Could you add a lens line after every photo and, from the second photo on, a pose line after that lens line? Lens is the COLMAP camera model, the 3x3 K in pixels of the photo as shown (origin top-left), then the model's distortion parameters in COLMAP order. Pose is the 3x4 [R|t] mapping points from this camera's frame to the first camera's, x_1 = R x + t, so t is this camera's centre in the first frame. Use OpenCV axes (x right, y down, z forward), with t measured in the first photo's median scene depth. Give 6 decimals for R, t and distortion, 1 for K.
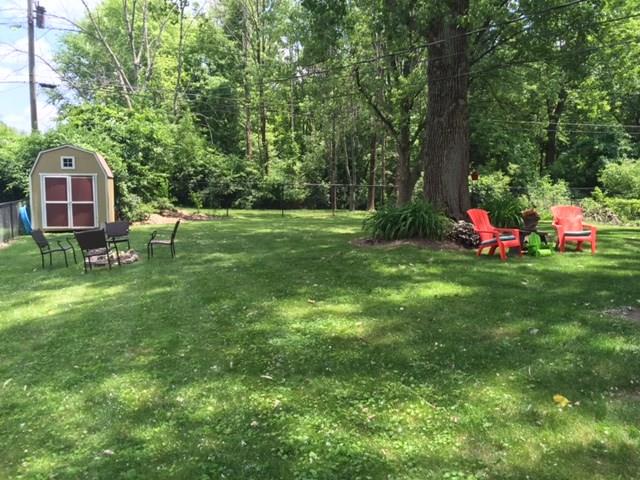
lens RADIAL K [[553.6, 0, 330.2], [0, 553.6, 238.7], [0, 0, 1]] dist [0.103792, -0.139485]
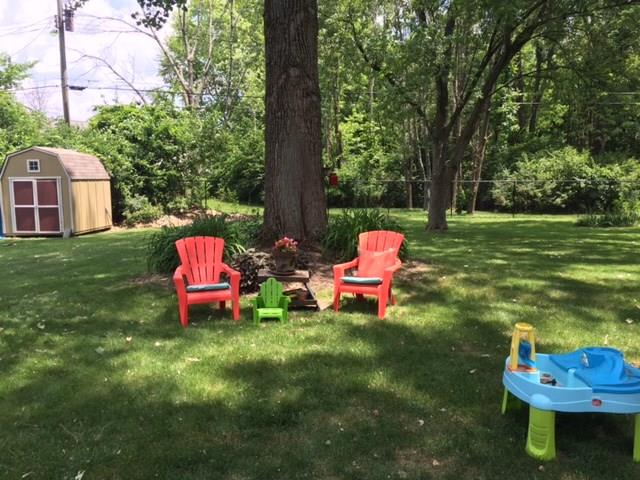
lens RADIAL K [[553.6, 0, 330.2], [0, 553.6, 238.7], [0, 0, 1]] dist [0.103792, -0.139485]
pose [[0.930755, 0.027654, -0.364596, 0.367599], [-0.020810, 0.999526, 0.022687, -0.041063], [0.365051, -0.013529, 0.930889, 0.272647]]
